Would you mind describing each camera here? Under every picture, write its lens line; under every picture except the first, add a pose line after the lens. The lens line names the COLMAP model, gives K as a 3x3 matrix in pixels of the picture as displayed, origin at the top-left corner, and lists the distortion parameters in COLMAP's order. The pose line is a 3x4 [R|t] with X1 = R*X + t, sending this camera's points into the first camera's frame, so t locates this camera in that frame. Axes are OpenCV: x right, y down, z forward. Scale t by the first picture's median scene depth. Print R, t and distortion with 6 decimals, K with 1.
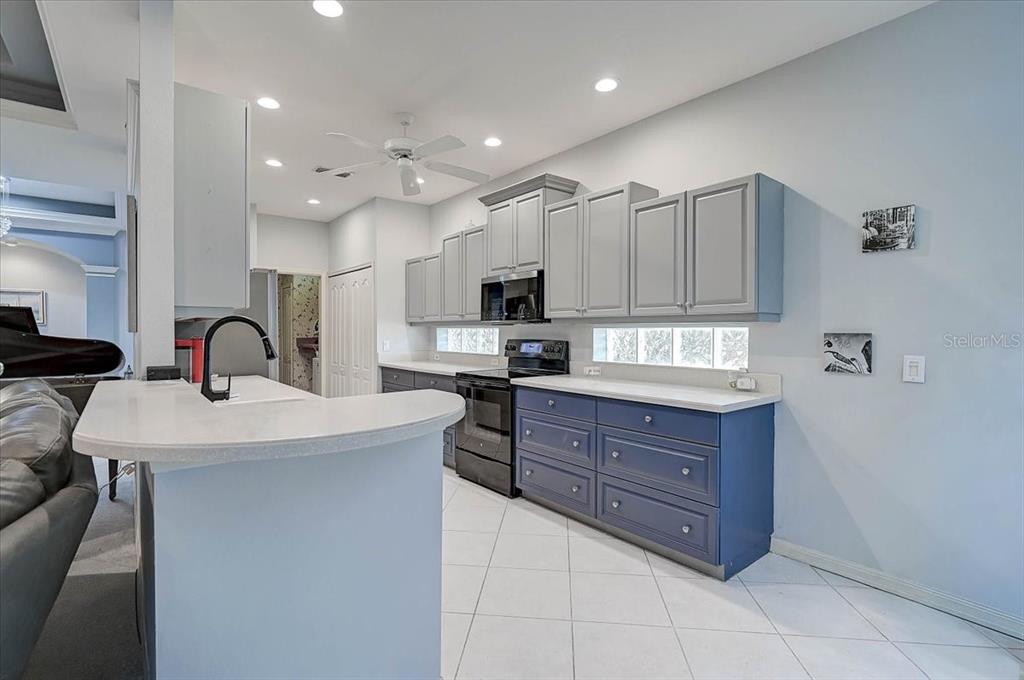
lens RADIAL K [[481.6, 0, 512.6], [0, 481.6, 334.9], [0, 0, 1]] dist [-0.008608, -0.001161]
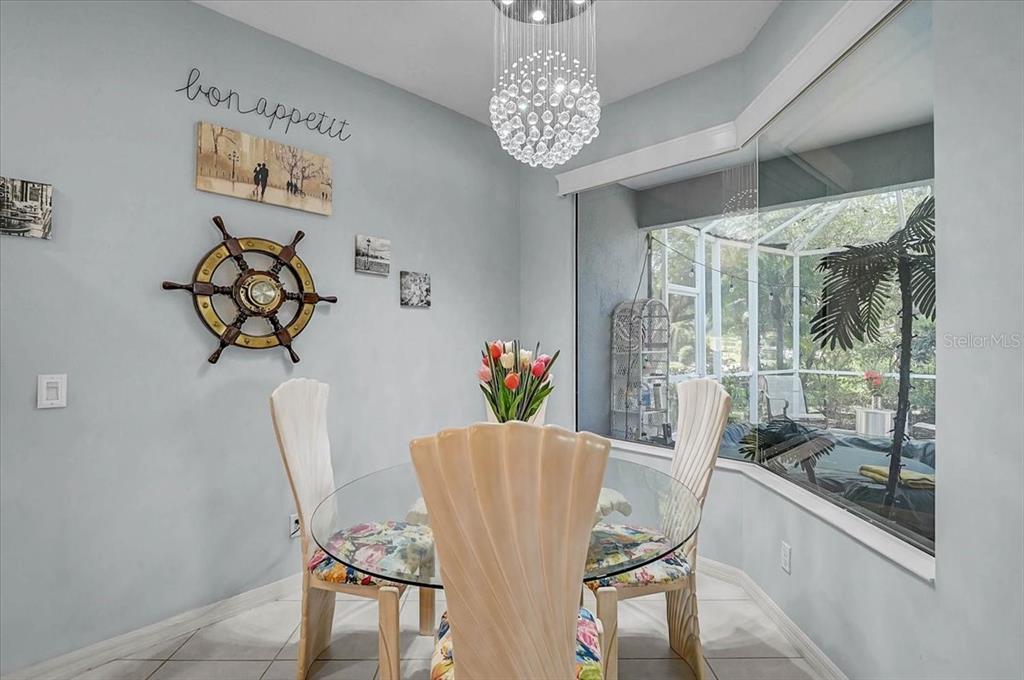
lens RADIAL K [[481.6, 0, 511.8], [0, 481.6, 341.1], [0, 0, 1]] dist [-0.008608, -0.001161]
pose [[-0.104415, -0.003099, 0.994529, -0.025555], [0.009357, 0.999948, 0.004098, -0.006662], [-0.994490, 0.009734, -0.104380, 0.259076]]
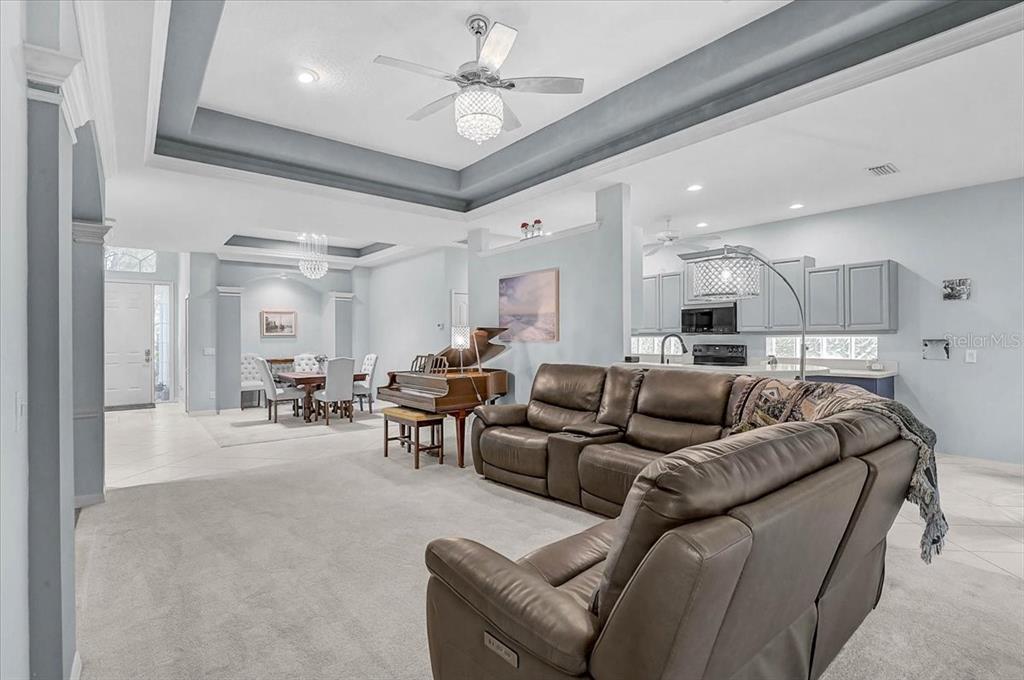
lens RADIAL K [[481.6, 0, 515.8], [0, 481.6, 334.9], [0, 0, 1]] dist [-0.008608, -0.001161]
pose [[0.999829, -0.006038, 0.017460, -0.973745], [0.006298, 0.999869, -0.014880, -0.003328], [-0.017368, 0.014988, 0.999737, -0.866233]]
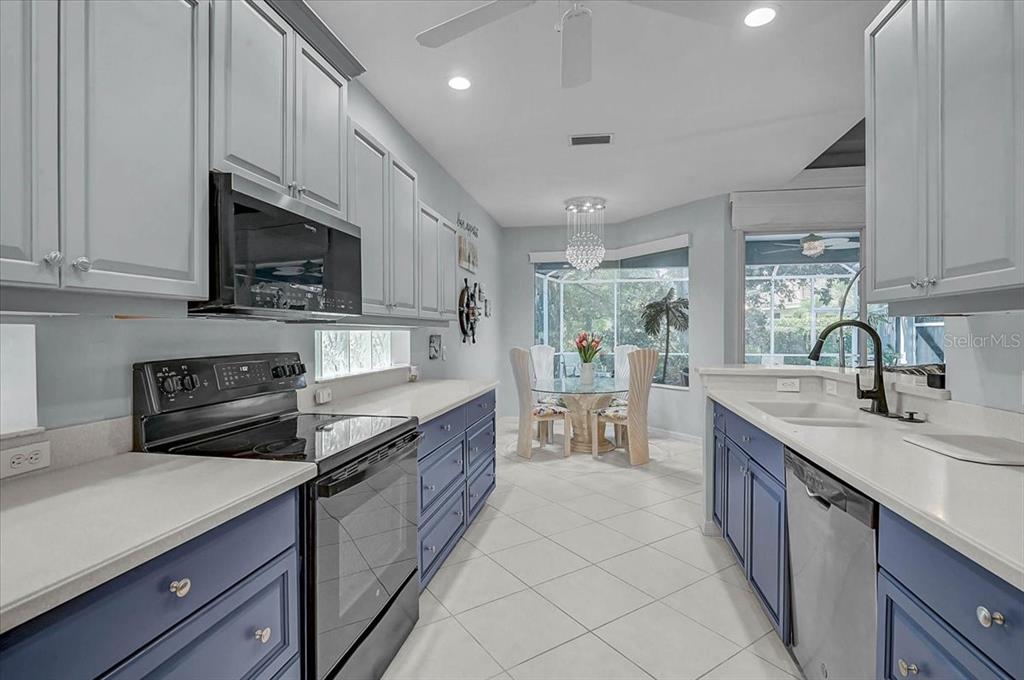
lens RADIAL K [[481.6, 0, 510.0], [0, 481.6, 339.0], [0, 0, 1]] dist [-0.008608, -0.001161]
pose [[-0.634682, -0.007767, 0.772734, -0.664285], [0.009098, 0.999805, 0.017523, -0.015352], [-0.772720, 0.018152, -0.634487, 1.626107]]
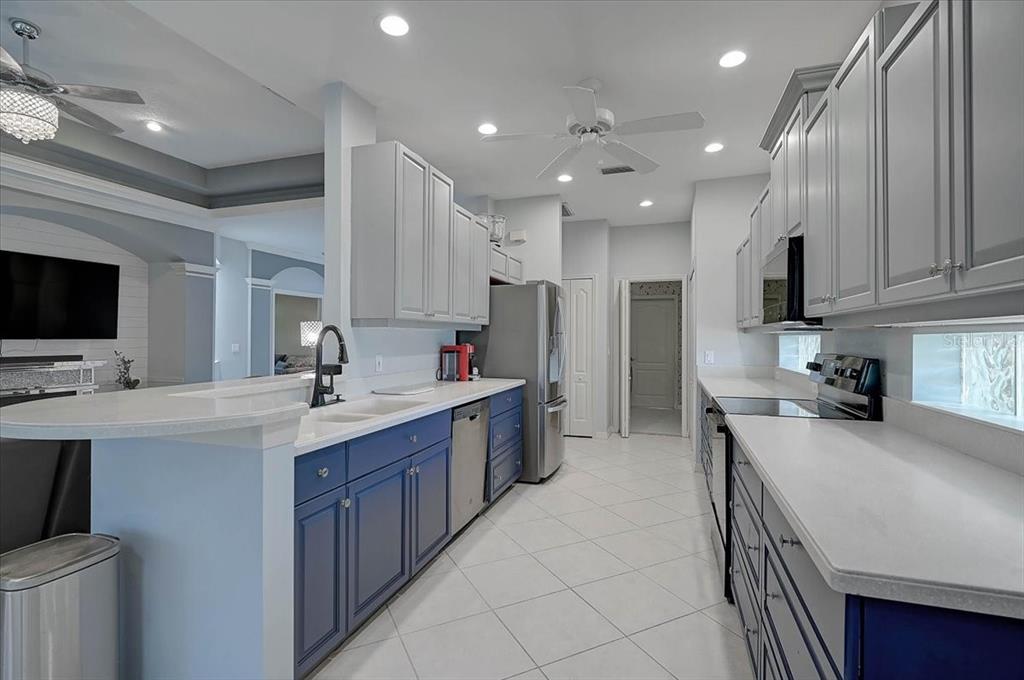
lens RADIAL K [[481.6, 0, 509.6], [0, 481.6, 335.5], [0, 0, 1]] dist [-0.008608, -0.001161]
pose [[0.536239, -0.003460, -0.844059, 0.485815], [-0.011343, 0.999872, -0.011306, -0.003140], [0.843990, 0.015637, 0.536131, 0.521354]]
